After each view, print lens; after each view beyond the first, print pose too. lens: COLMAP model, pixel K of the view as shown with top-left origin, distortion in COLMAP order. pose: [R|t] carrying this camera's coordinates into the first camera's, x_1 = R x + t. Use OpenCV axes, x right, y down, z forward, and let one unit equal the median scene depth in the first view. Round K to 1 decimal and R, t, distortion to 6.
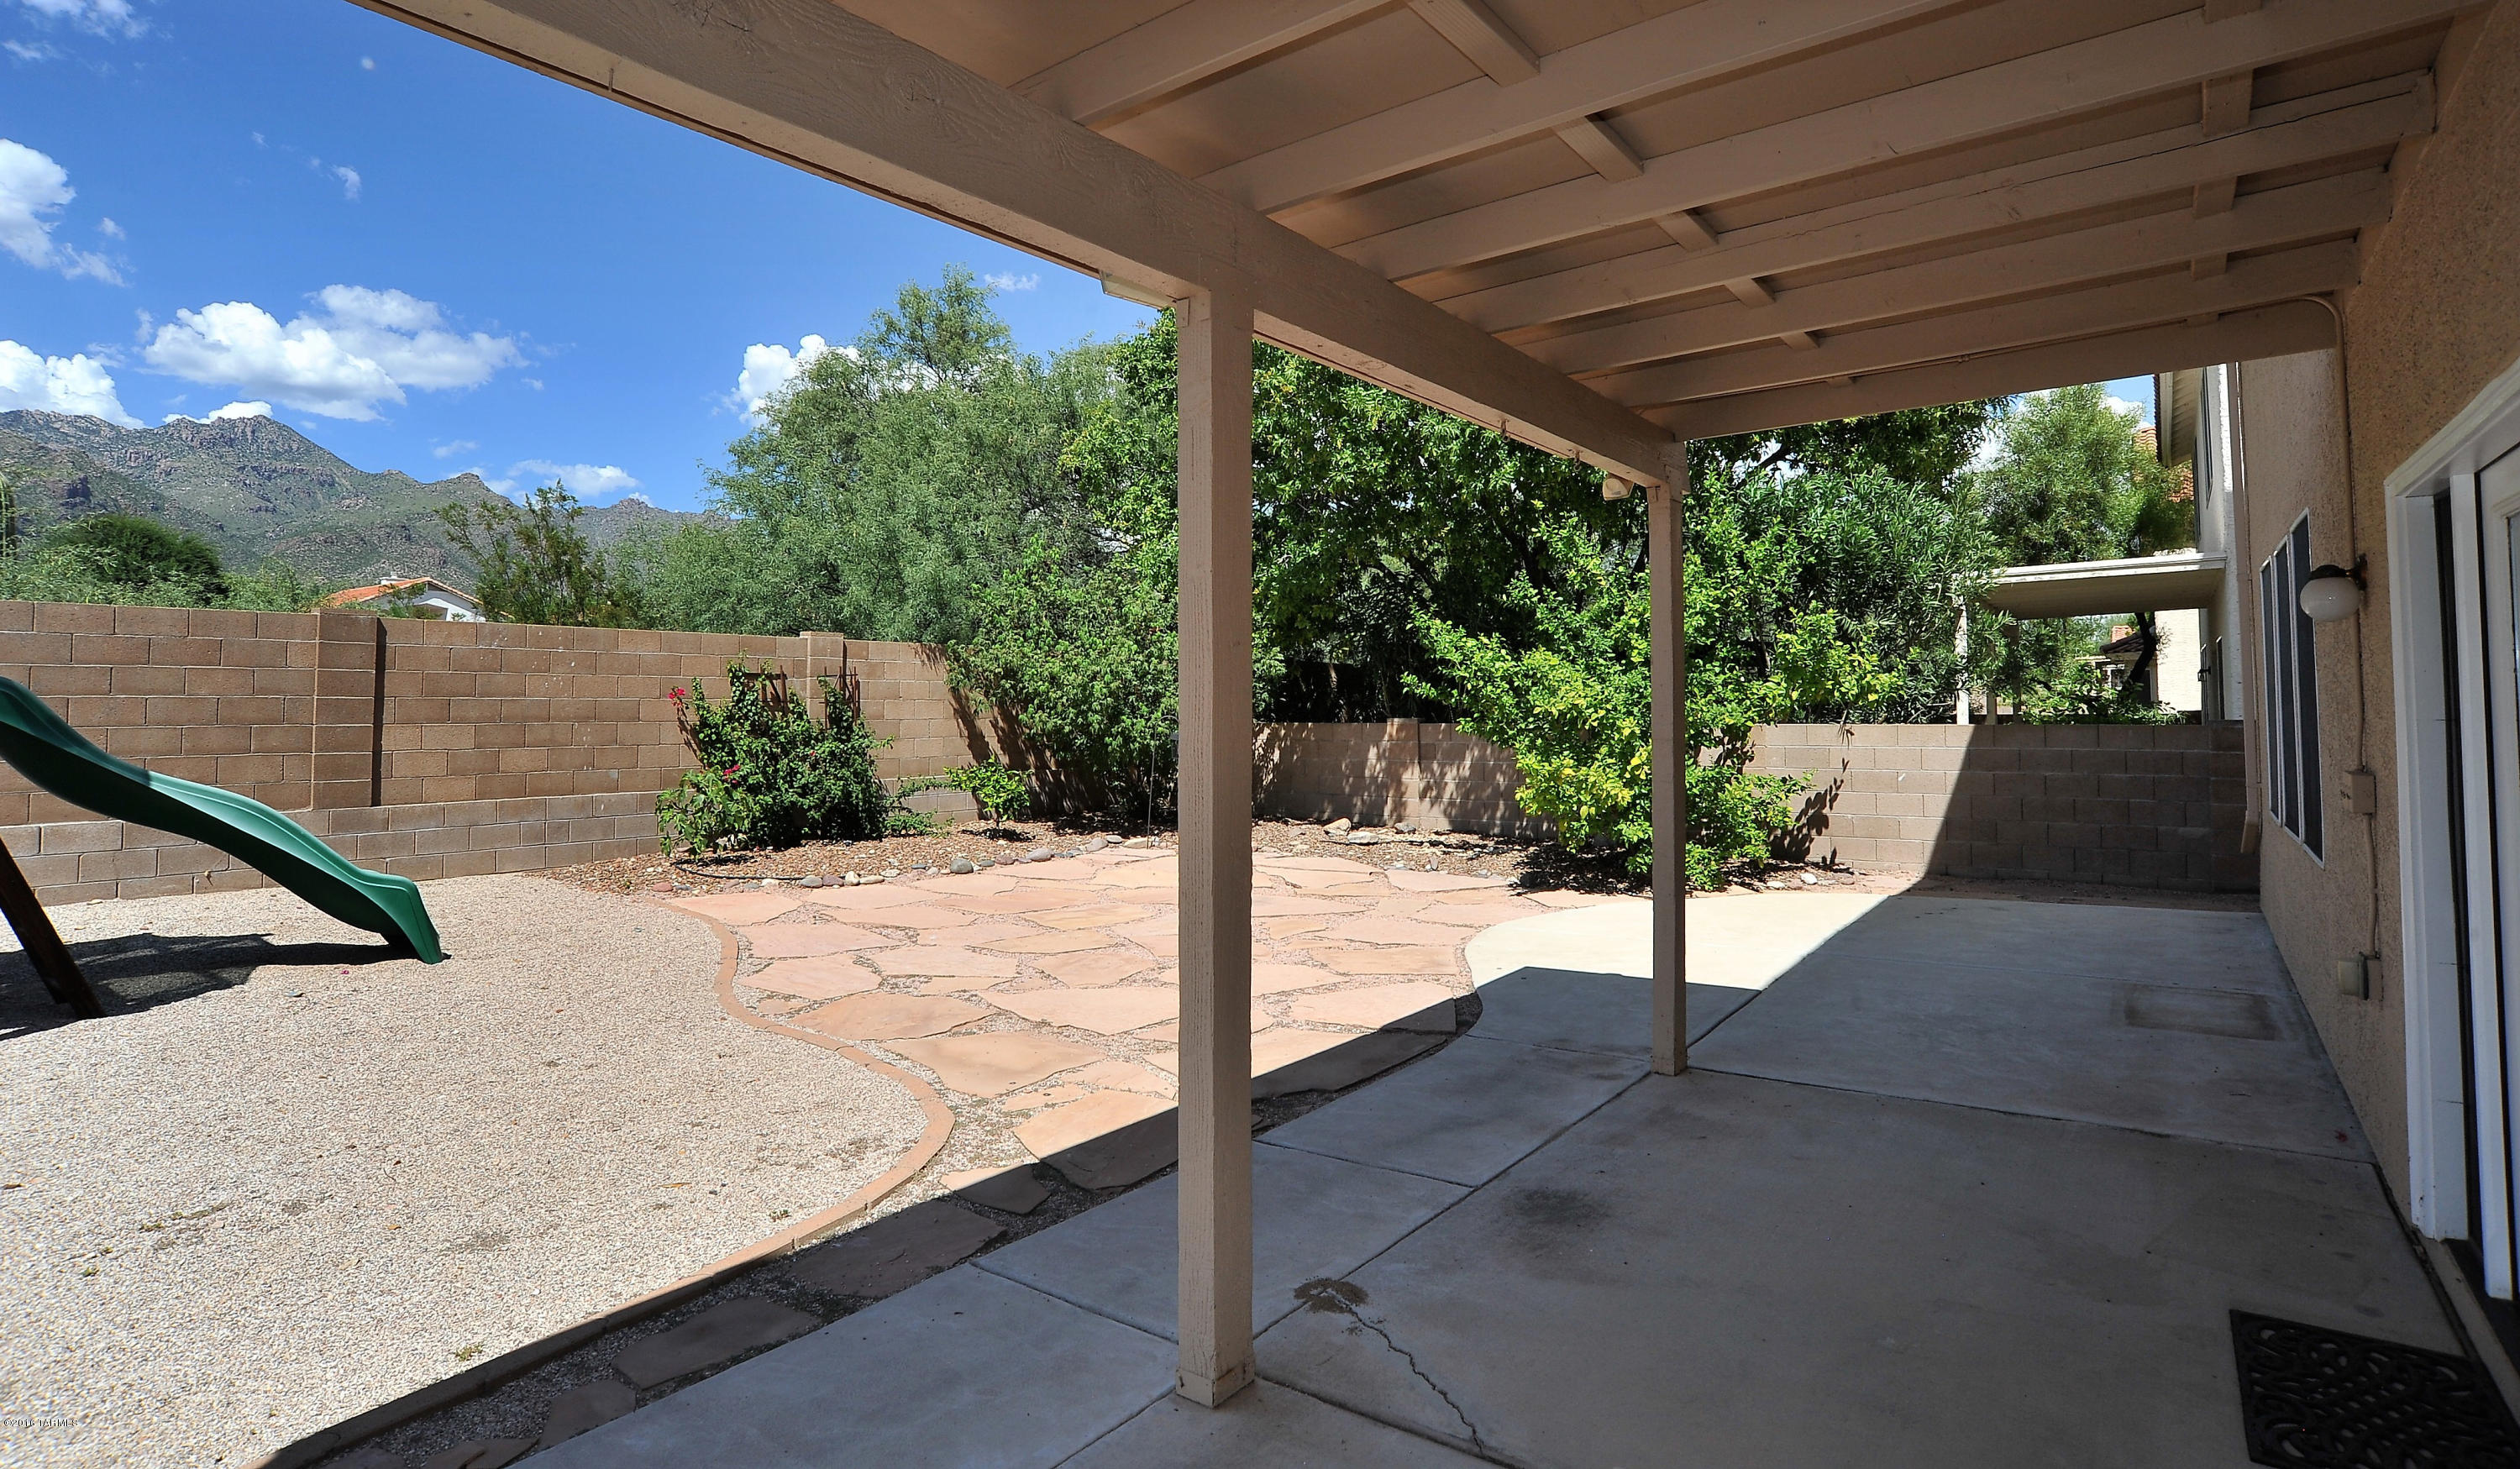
lens RADIAL K [[1277.9, 0, 1266.6], [0, 1277.9, 649.3], [0, 0, 1]] dist [-0.109239, 0.053338]
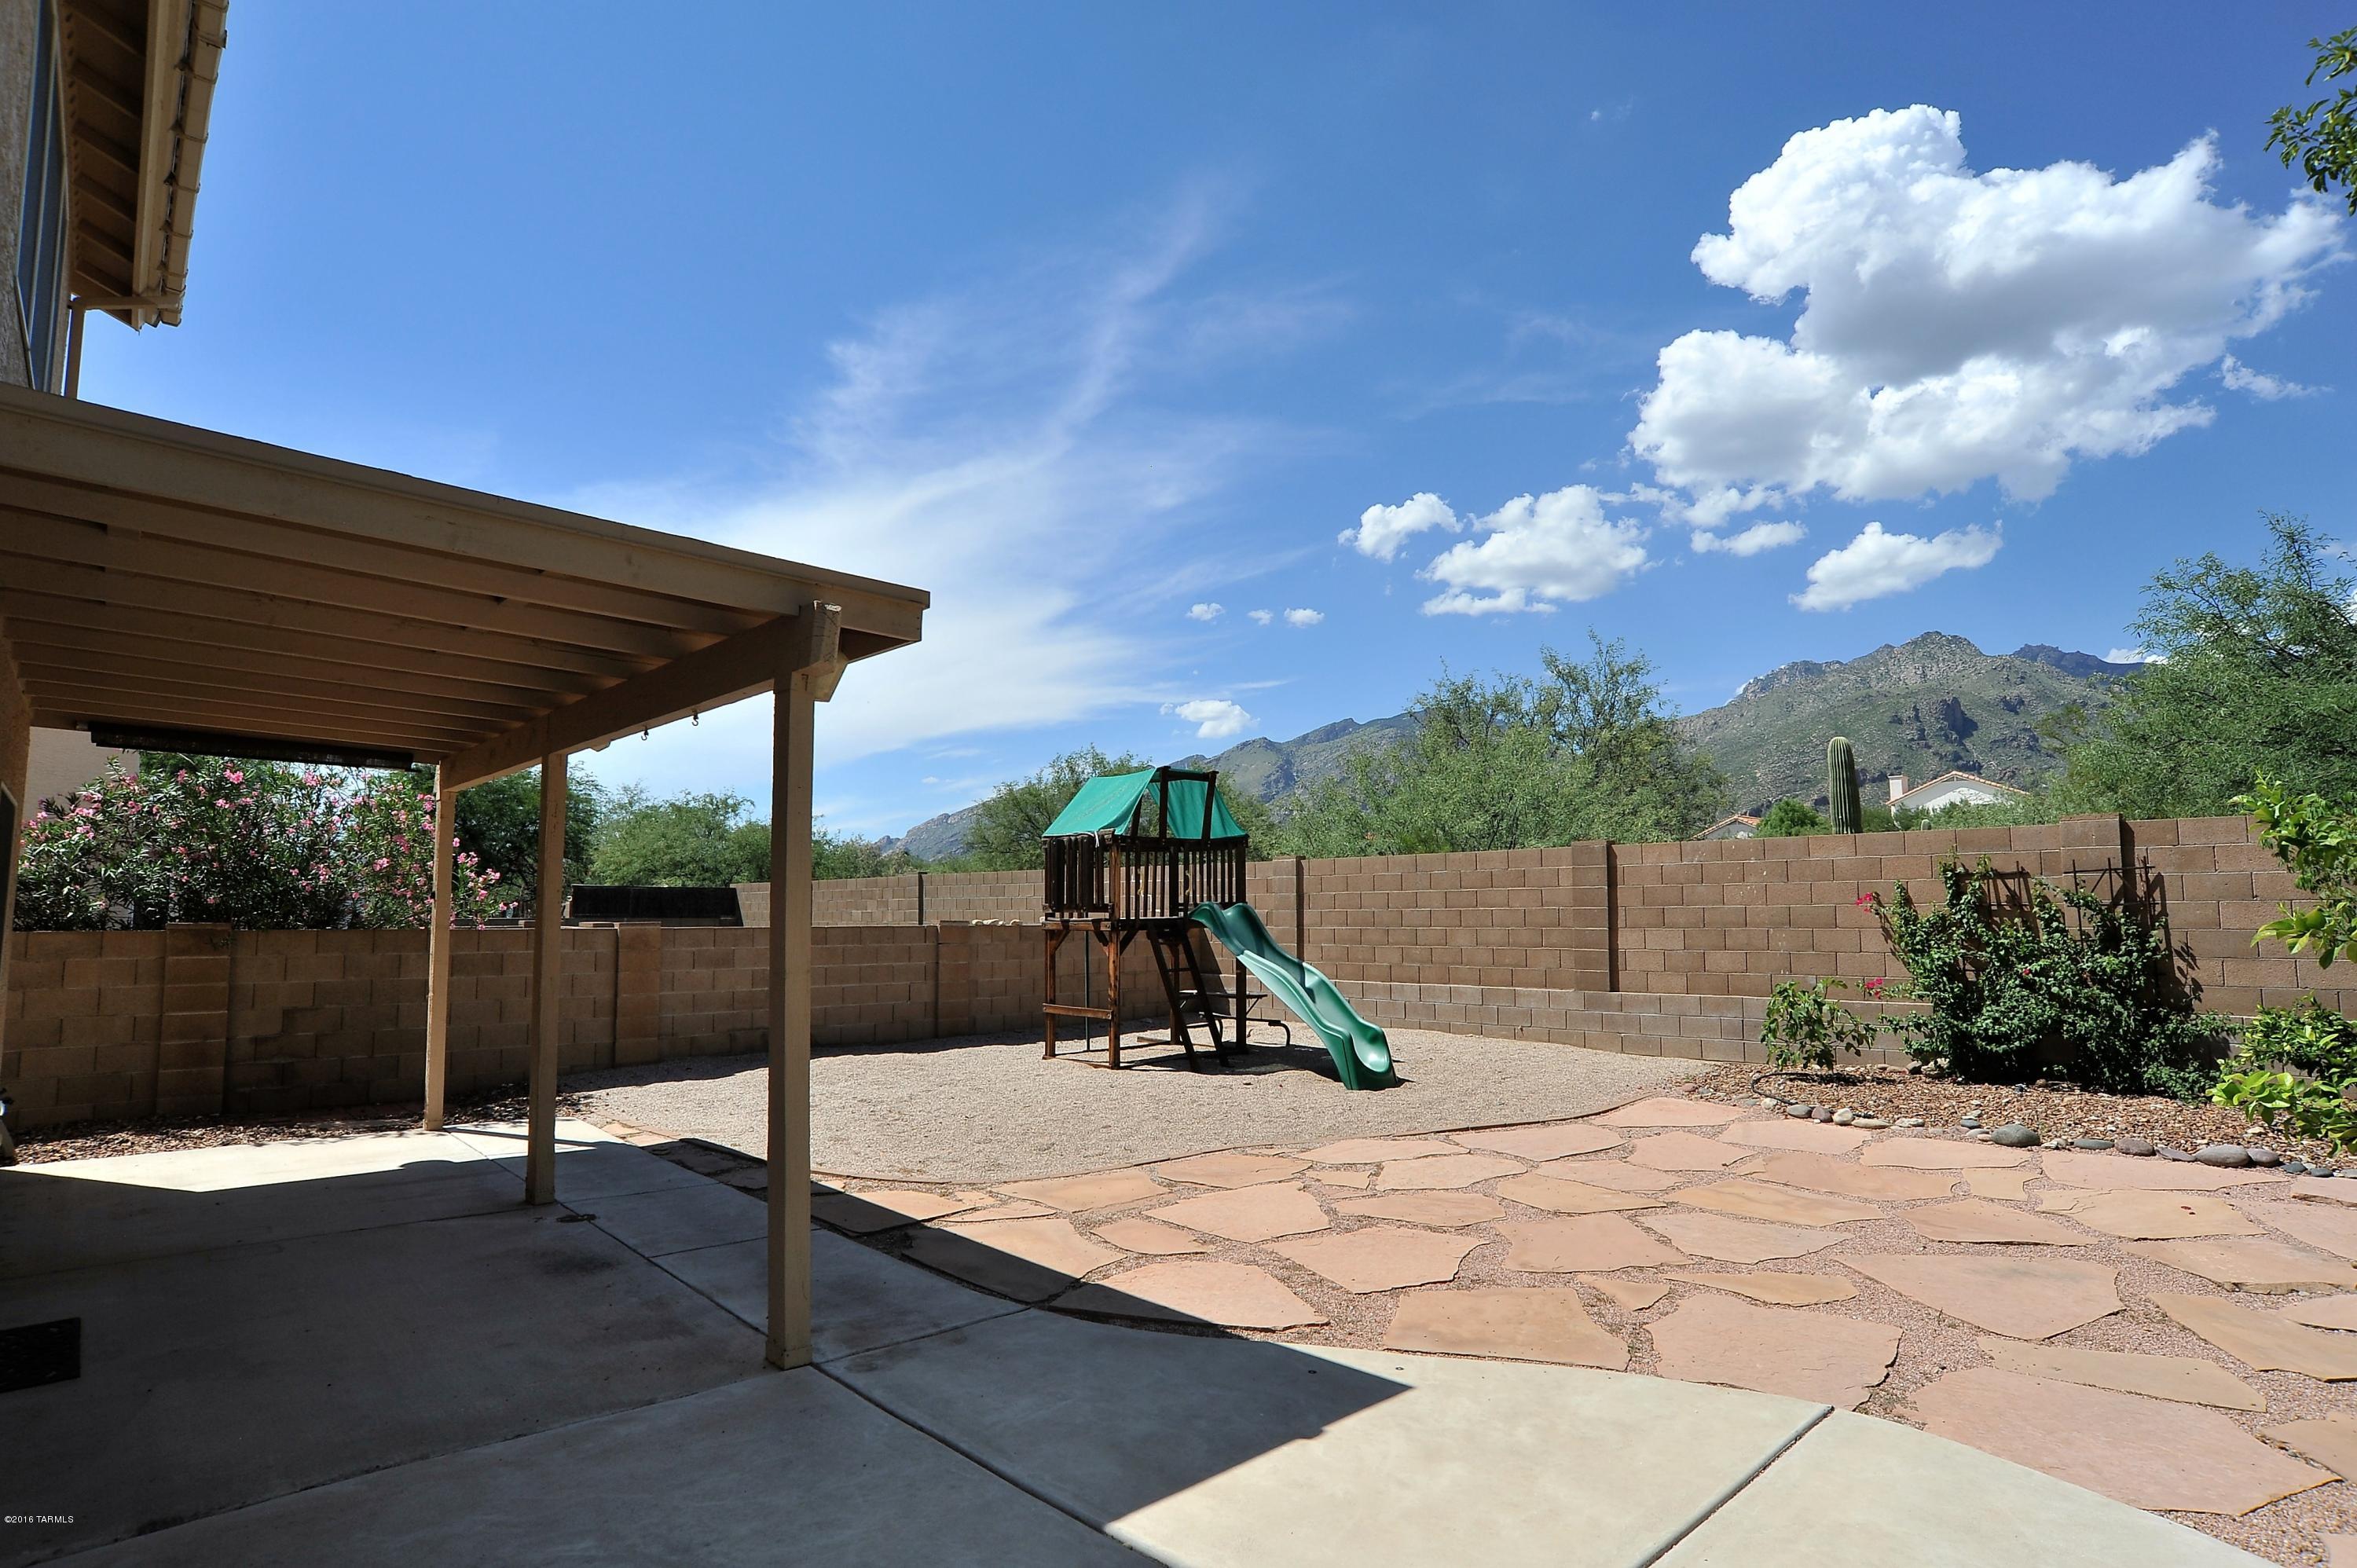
lens RADIAL K [[1204.7, 0, 1183.7], [0, 1204.7, 806.7], [0, 0, 1]] dist [-0.105825, 0.052597]
pose [[-0.181761, -0.081157, -0.979988, 0.551669], [0.048306, 0.994648, -0.091331, 0.024417], [0.982155, -0.063940, -0.176868, 0.729491]]
